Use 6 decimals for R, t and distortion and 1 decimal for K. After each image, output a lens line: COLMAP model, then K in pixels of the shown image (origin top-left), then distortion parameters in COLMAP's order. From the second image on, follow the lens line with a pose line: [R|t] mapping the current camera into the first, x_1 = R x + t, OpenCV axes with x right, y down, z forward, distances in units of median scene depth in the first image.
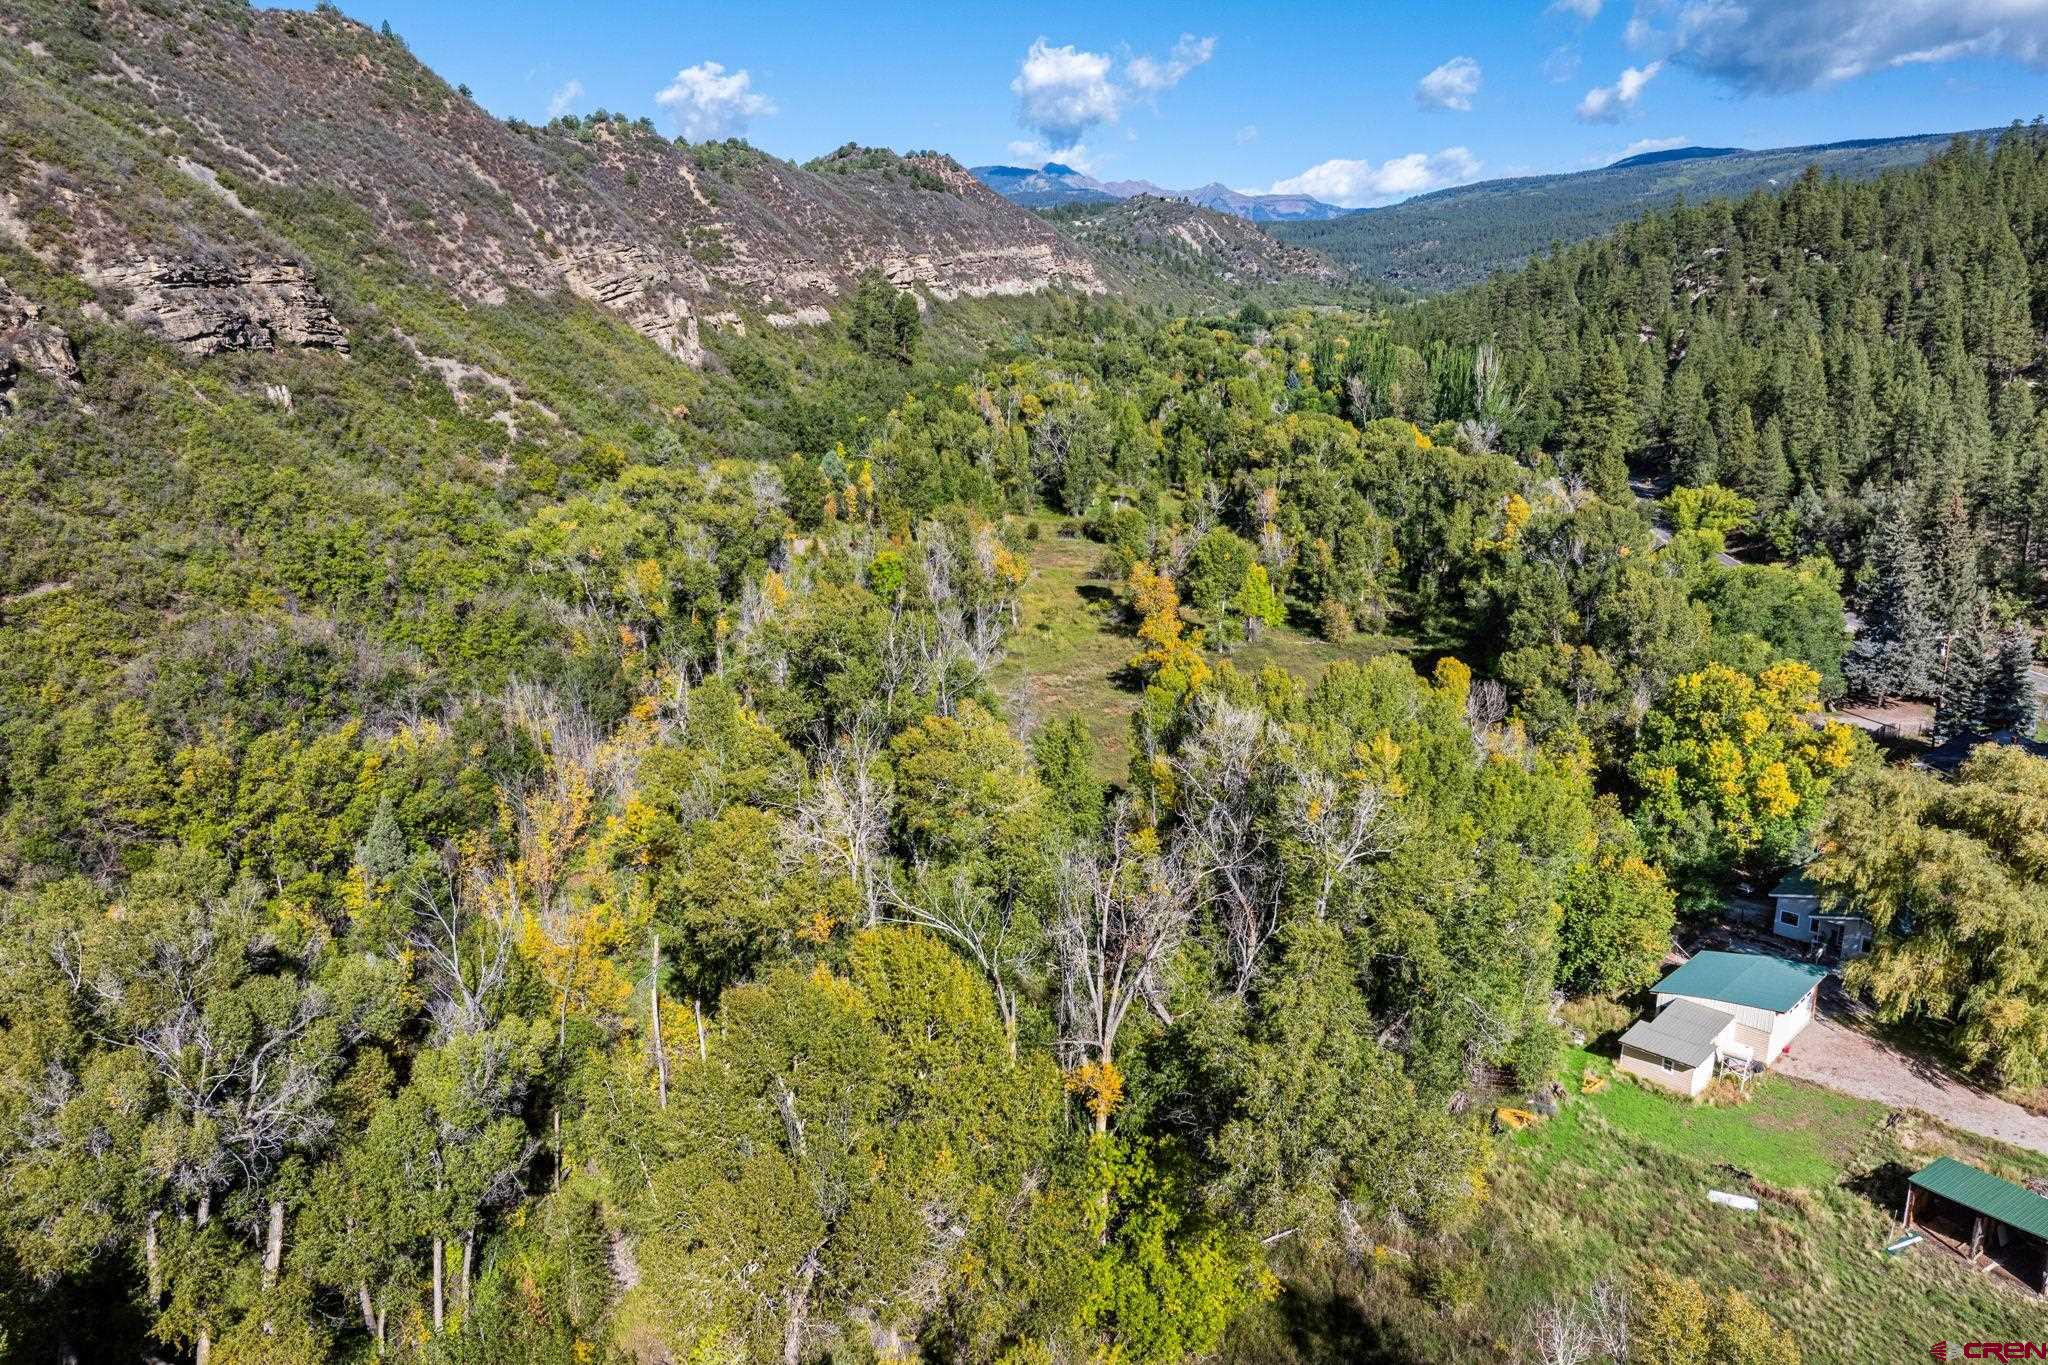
lens RADIAL K [[1456.0, 0, 1022.3], [0, 1456.0, 684.2], [0, 0, 1]] dist [-0.013989, -0.067771]
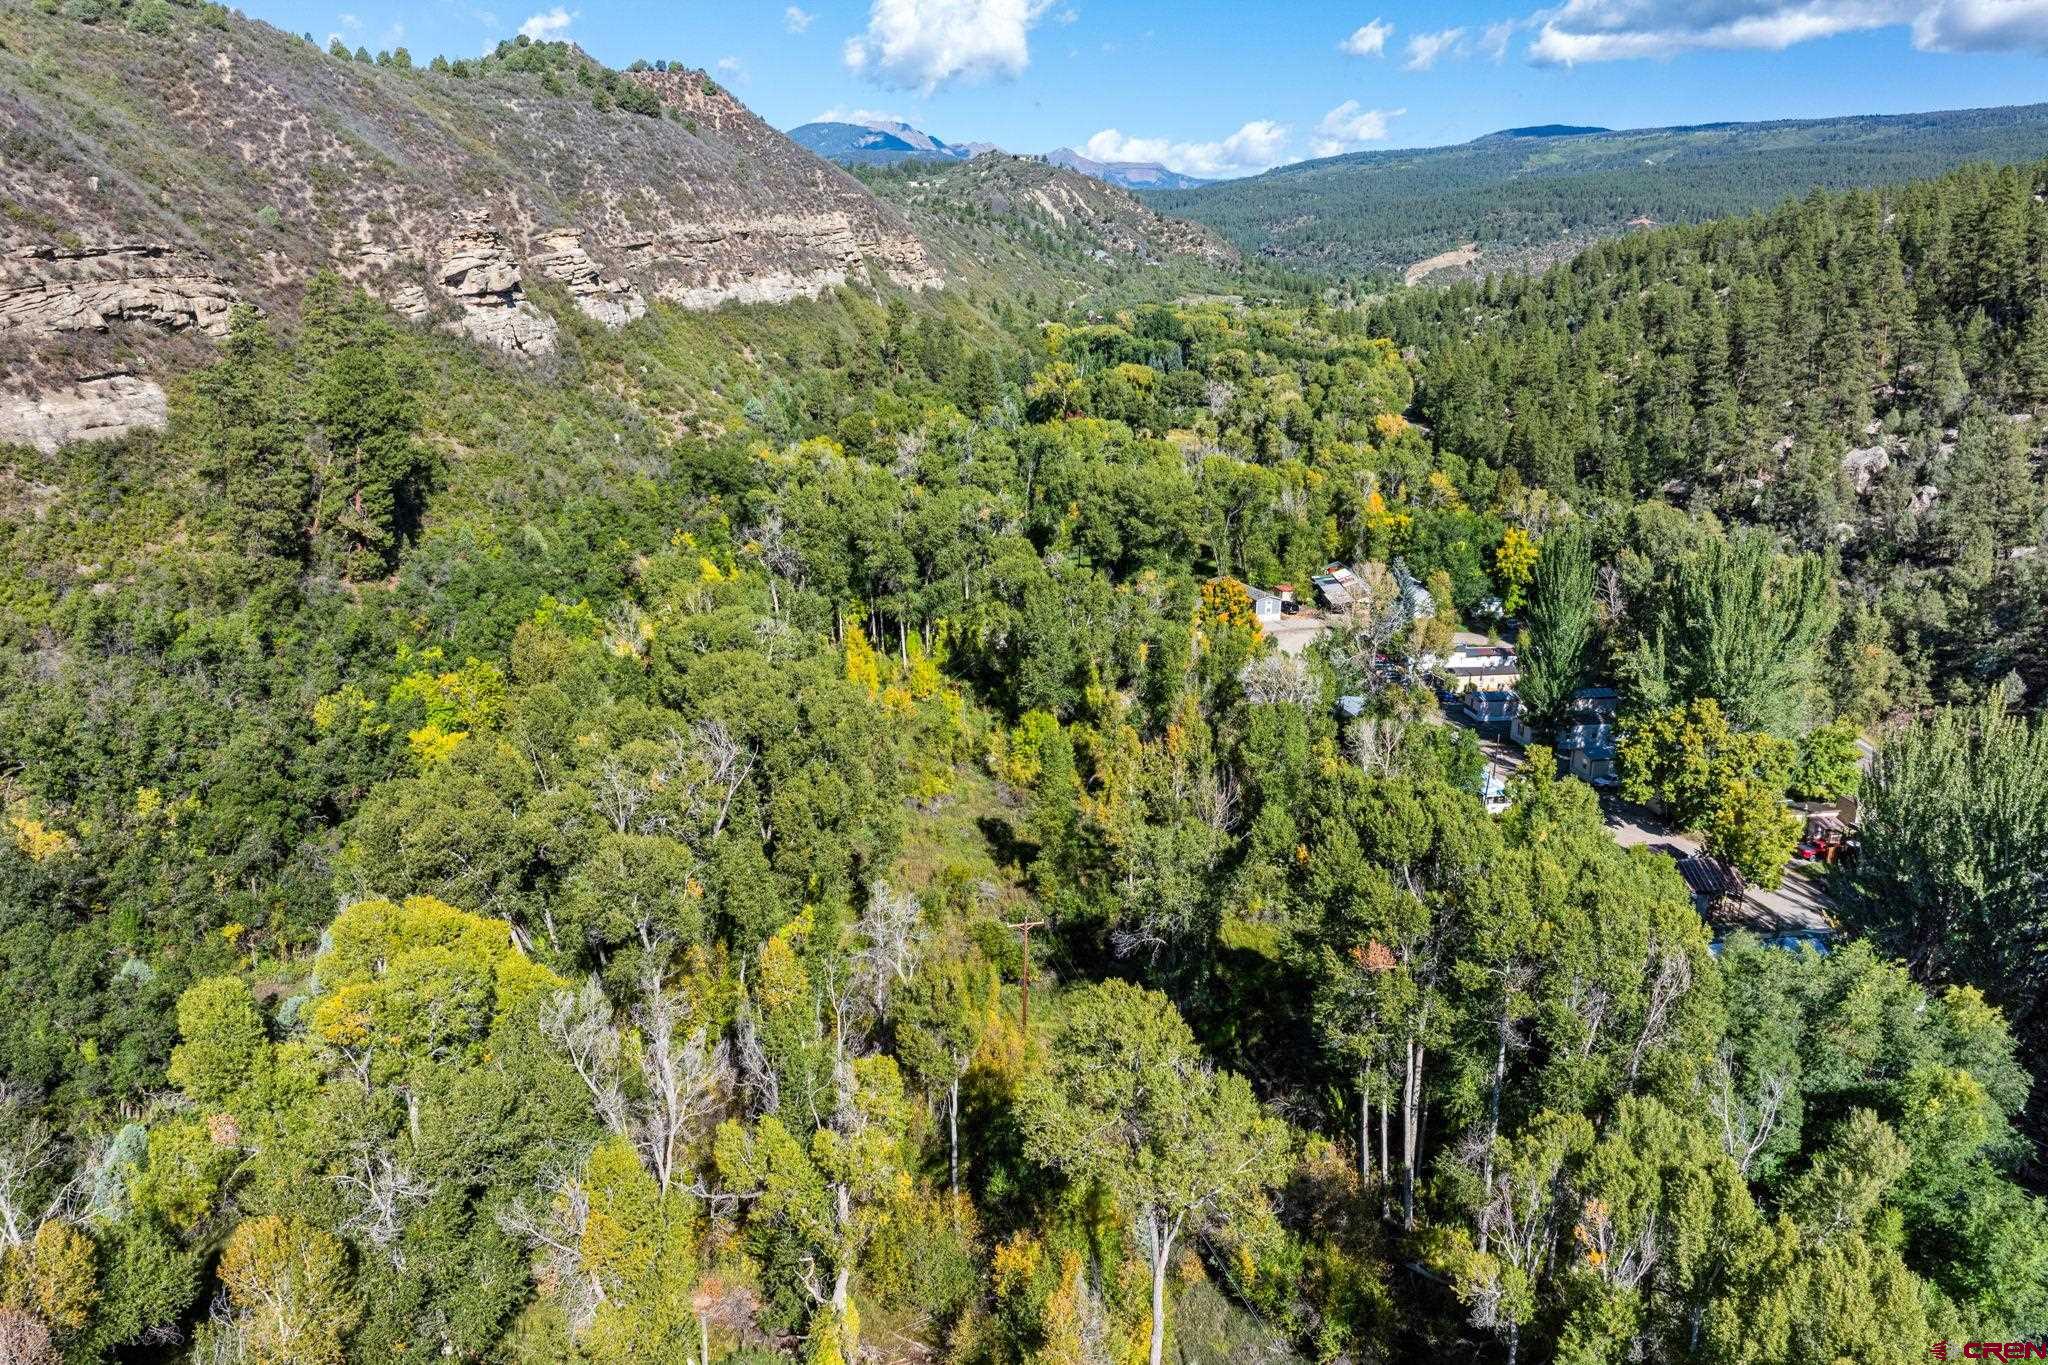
lens RADIAL K [[1486.9, 0, 1030.5], [0, 1486.9, 668.3], [0, 0, 1]] dist [-0.049599, 0.022369]
pose [[0.993895, -0.003661, 0.110270, 0.040907], [0.002824, 0.999966, 0.007744, -0.185795], [-0.110294, -0.007385, 0.993872, 0.599262]]
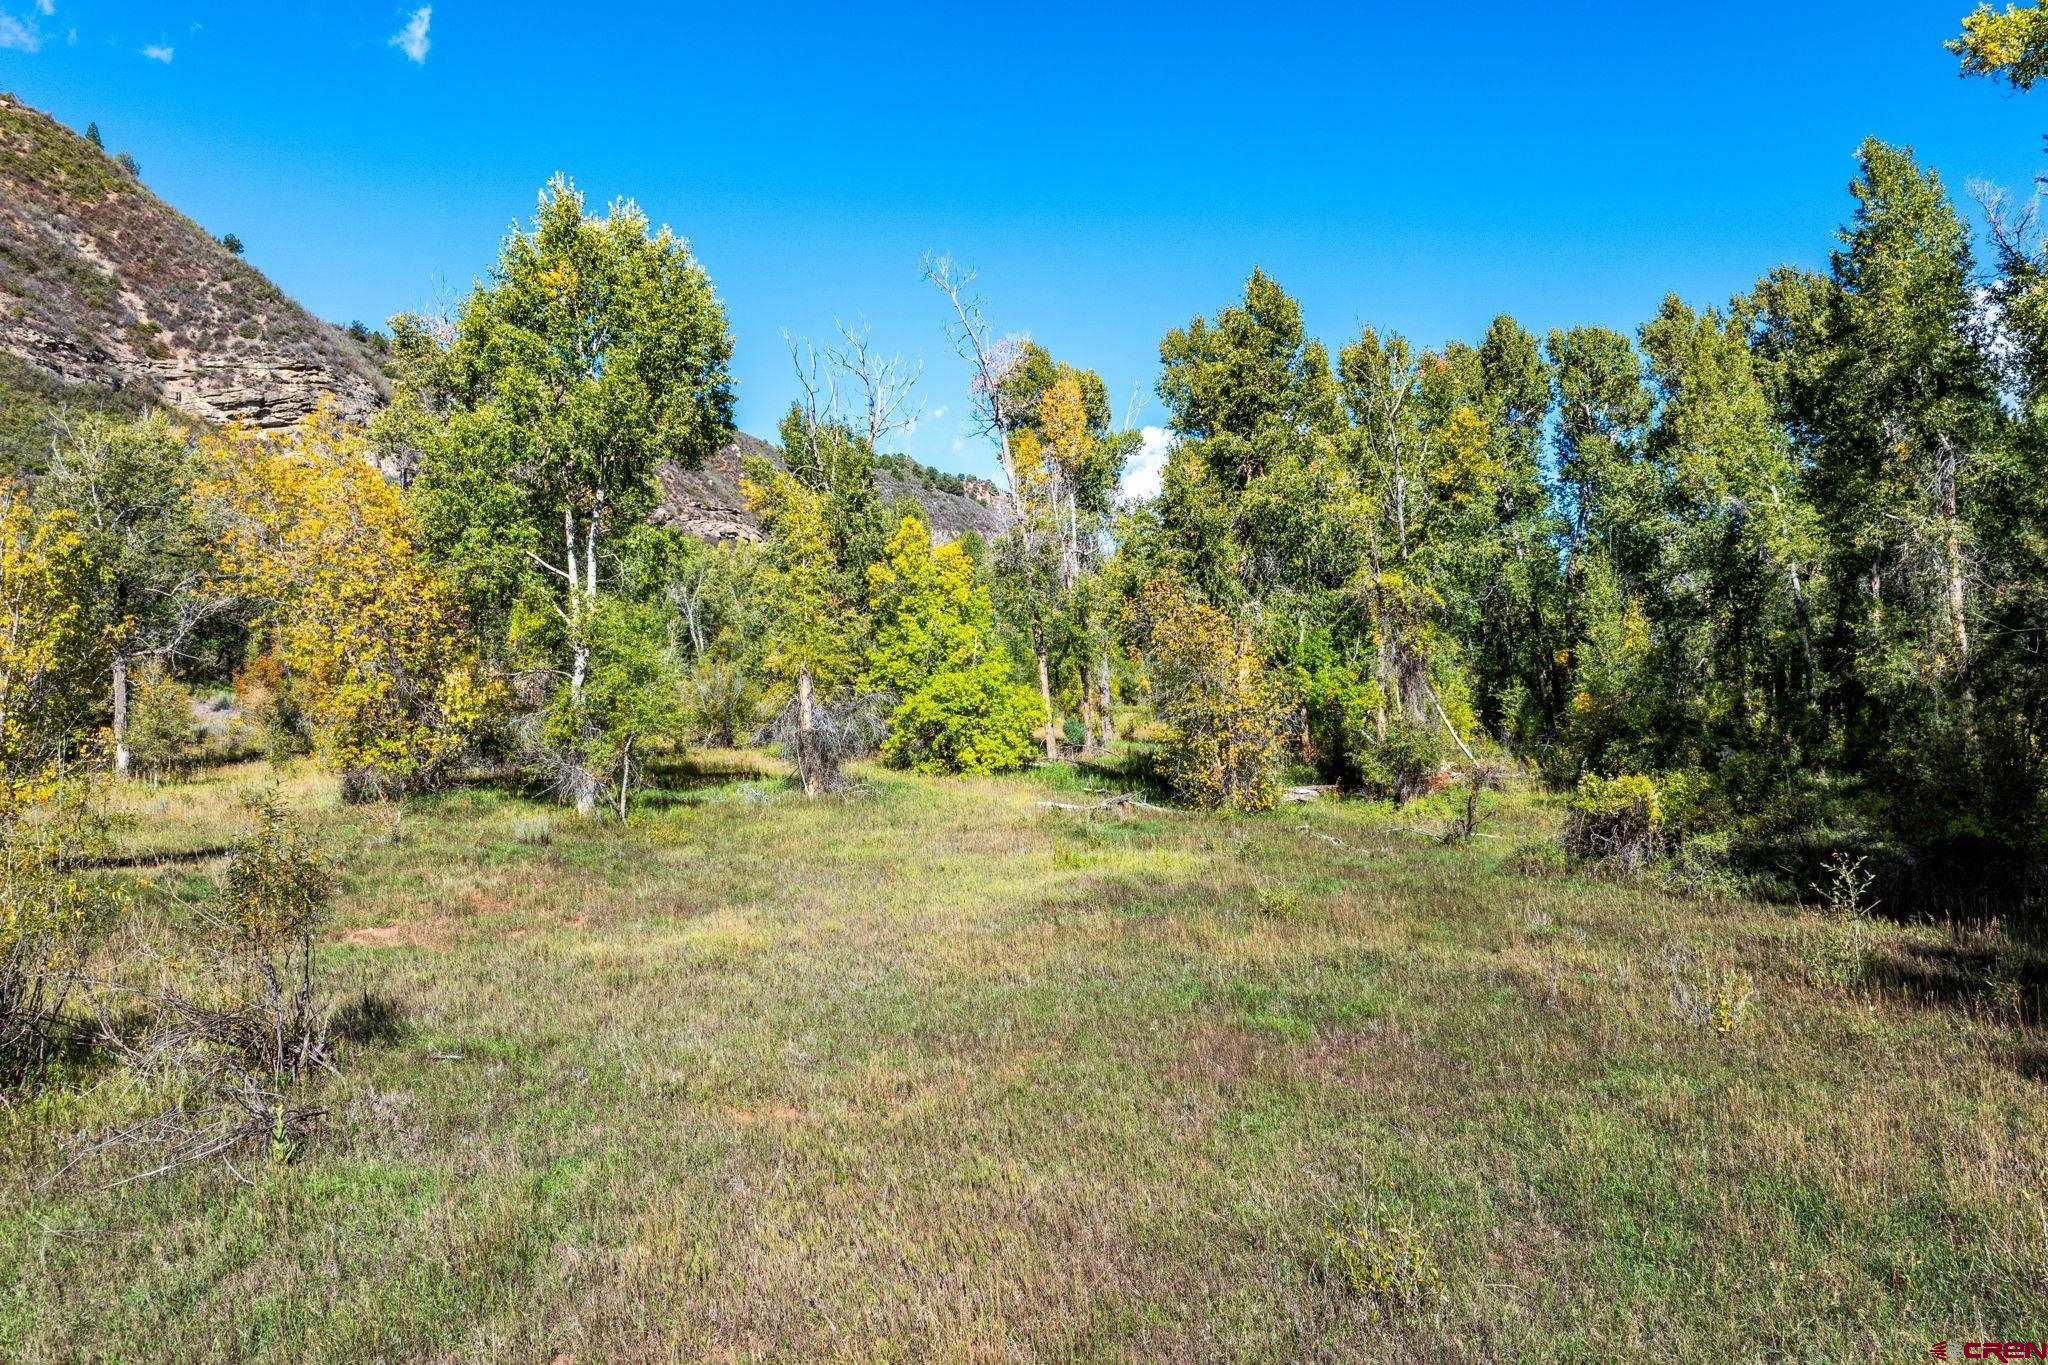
lens RADIAL K [[1466.8, 0, 1029.7], [0, 1466.8, 665.0], [0, 0, 1]] dist [-0.055733, 0.033310]
pose [[0.997675, 0.003201, -0.068075, 0.070035], [-0.021975, 0.960653, -0.276882, 0.005440], [0.064511, 0.277735, 0.958489, 0.273724]]
